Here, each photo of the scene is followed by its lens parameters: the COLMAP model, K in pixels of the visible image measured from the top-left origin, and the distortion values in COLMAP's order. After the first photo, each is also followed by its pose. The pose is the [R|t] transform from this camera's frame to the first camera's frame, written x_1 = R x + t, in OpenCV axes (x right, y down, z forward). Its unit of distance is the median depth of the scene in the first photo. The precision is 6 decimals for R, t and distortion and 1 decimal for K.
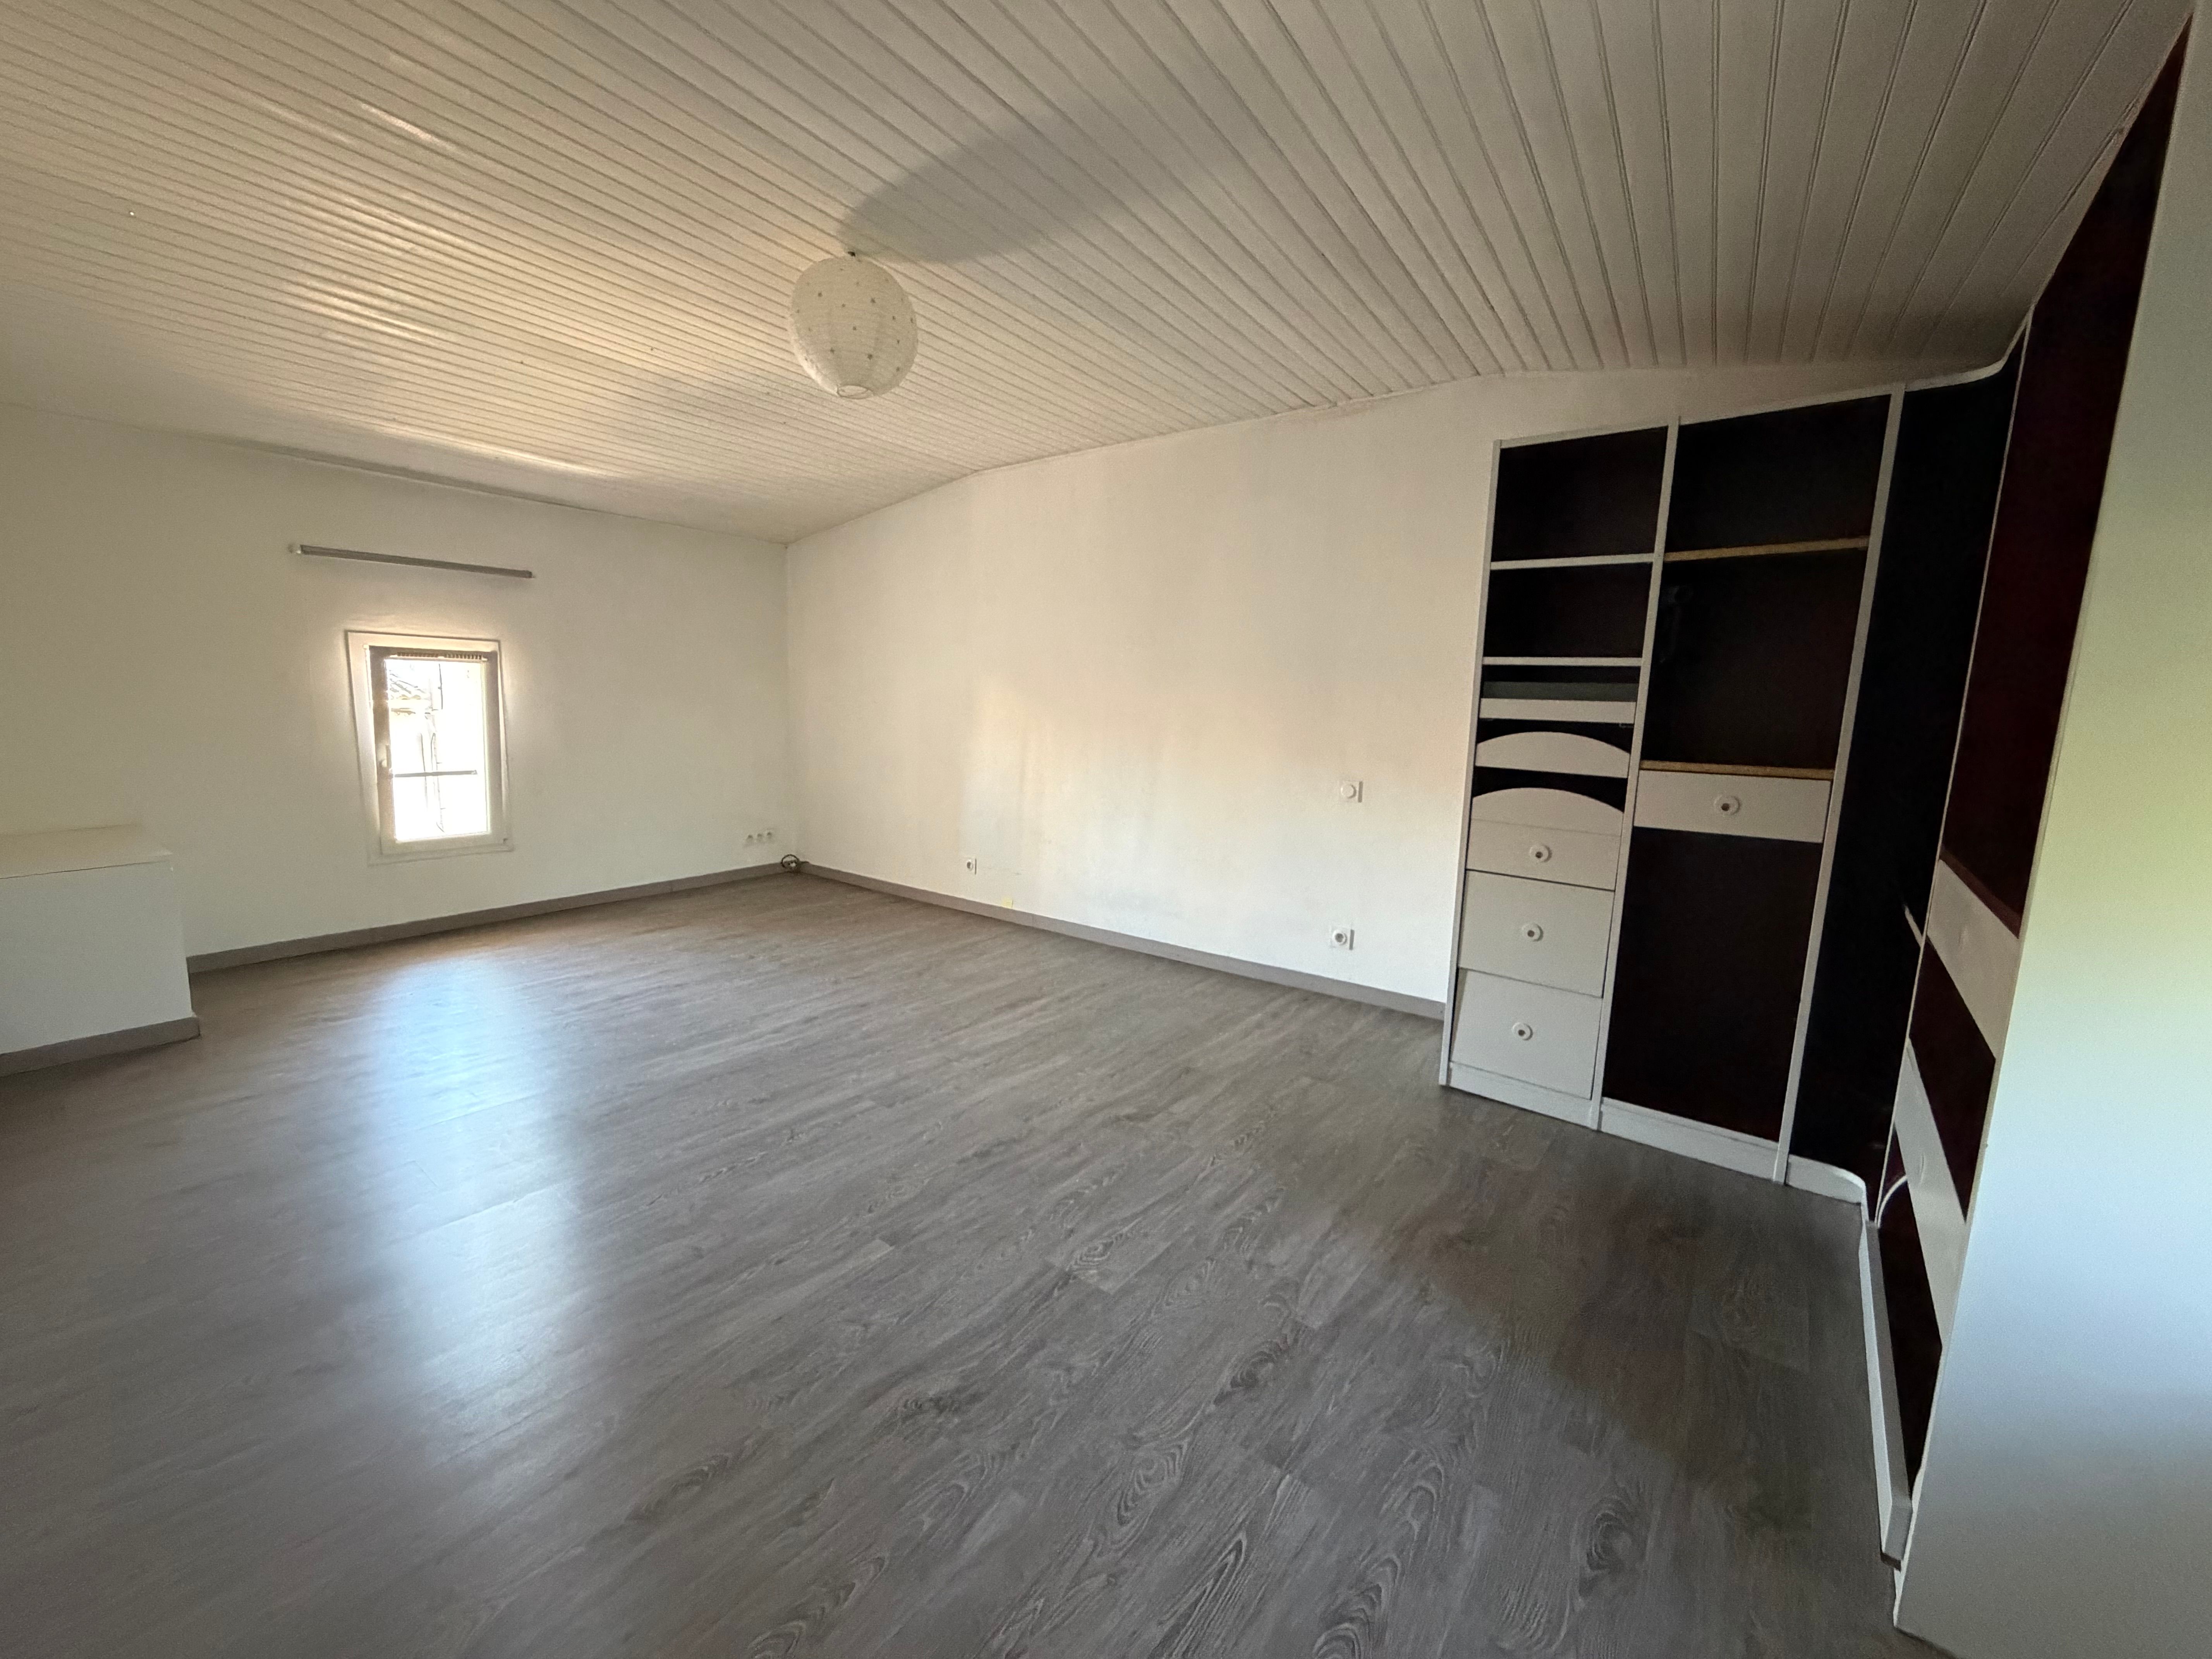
lens RADIAL K [[888.7, 0, 1099.0], [0, 888.7, 828.1], [0, 0, 1]] dist [0.002238, -0.000030]
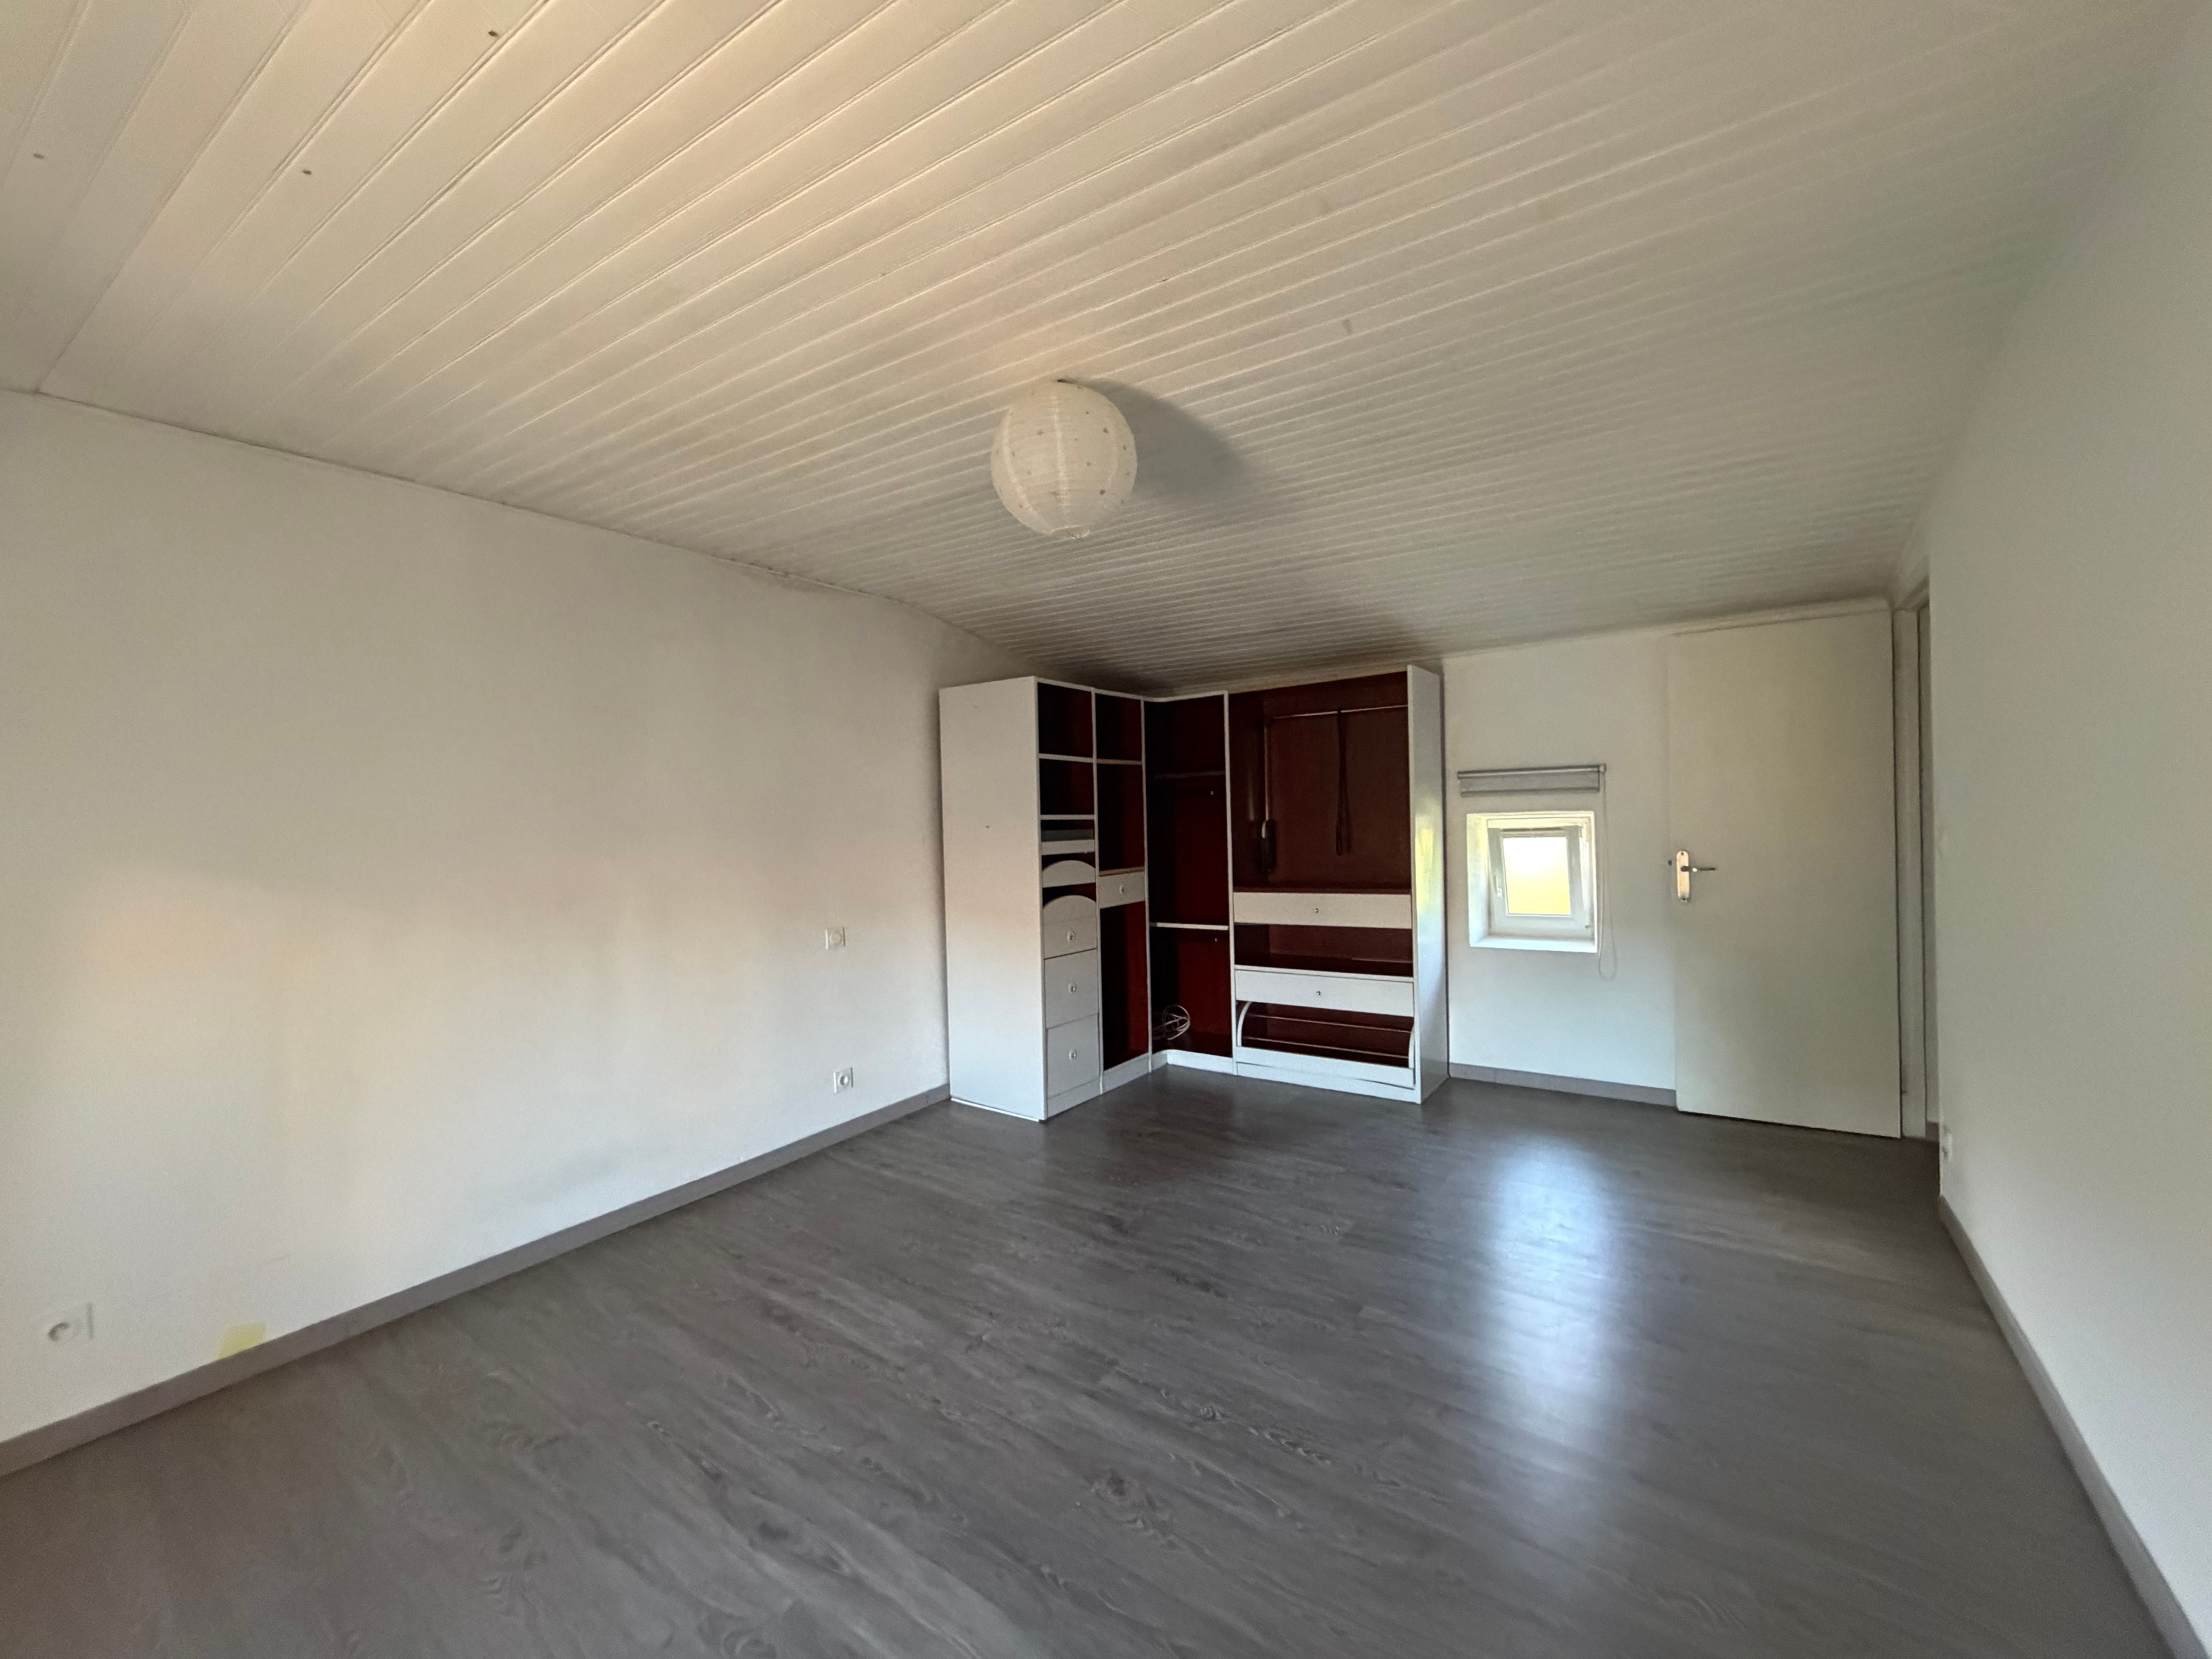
lens RADIAL K [[888.7, 0, 1098.9], [0, 888.7, 827.0], [0, 0, 1]] dist [0.002238, -0.000030]
pose [[-0.059543, -0.032108, 0.997709, -1.035368], [0.175152, 0.983640, 0.042108, -0.212368], [-0.982739, 0.177258, -0.052945, 0.962777]]
